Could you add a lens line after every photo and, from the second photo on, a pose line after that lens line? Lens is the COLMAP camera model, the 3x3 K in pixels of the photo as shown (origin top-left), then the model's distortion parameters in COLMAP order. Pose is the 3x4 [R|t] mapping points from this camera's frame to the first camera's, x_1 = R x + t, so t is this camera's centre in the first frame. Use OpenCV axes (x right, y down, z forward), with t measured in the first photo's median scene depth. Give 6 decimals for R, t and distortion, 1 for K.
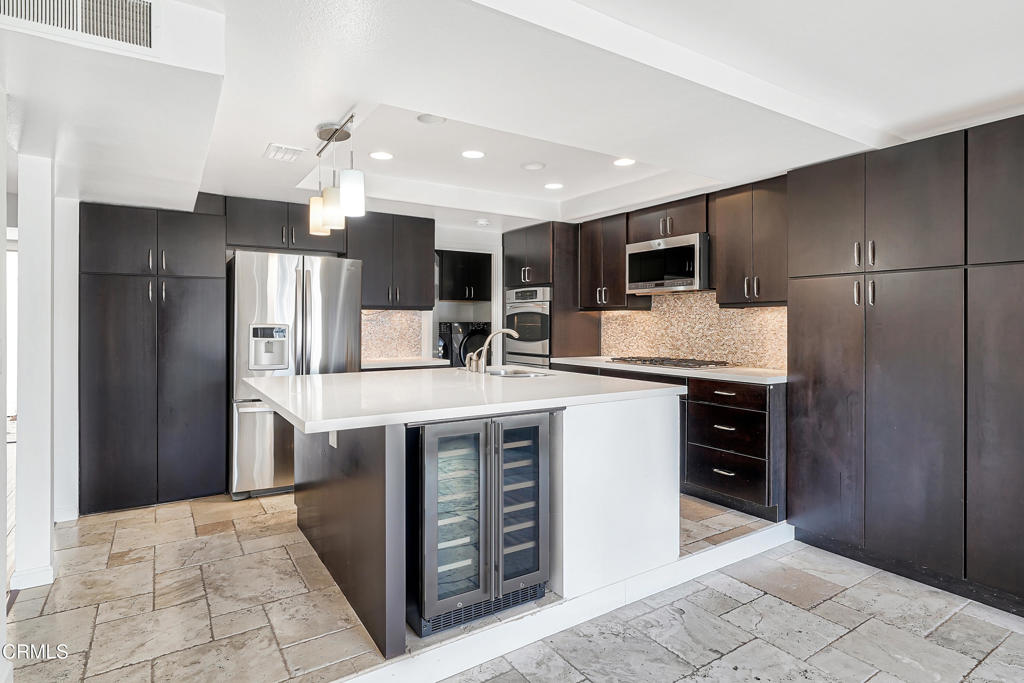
lens RADIAL K [[543.6, 0, 513.3], [0, 543.6, 324.9], [0, 0, 1]] dist [0.002001, 0.000874]
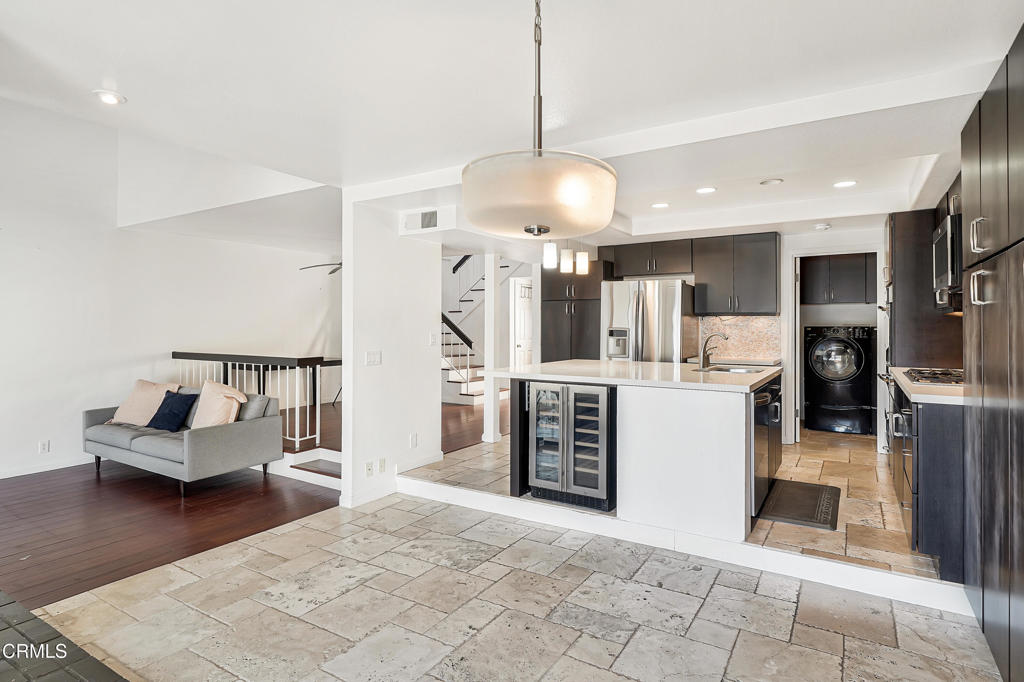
lens RADIAL K [[543.6, 0, 513.3], [0, 543.6, 324.4], [0, 0, 1]] dist [0.002001, 0.000874]
pose [[0.421067, -0.003075, -0.907025, 1.106467], [-0.003413, 0.999982, -0.004975, -0.003522], [0.907023, 0.005190, 0.421048, 0.114788]]
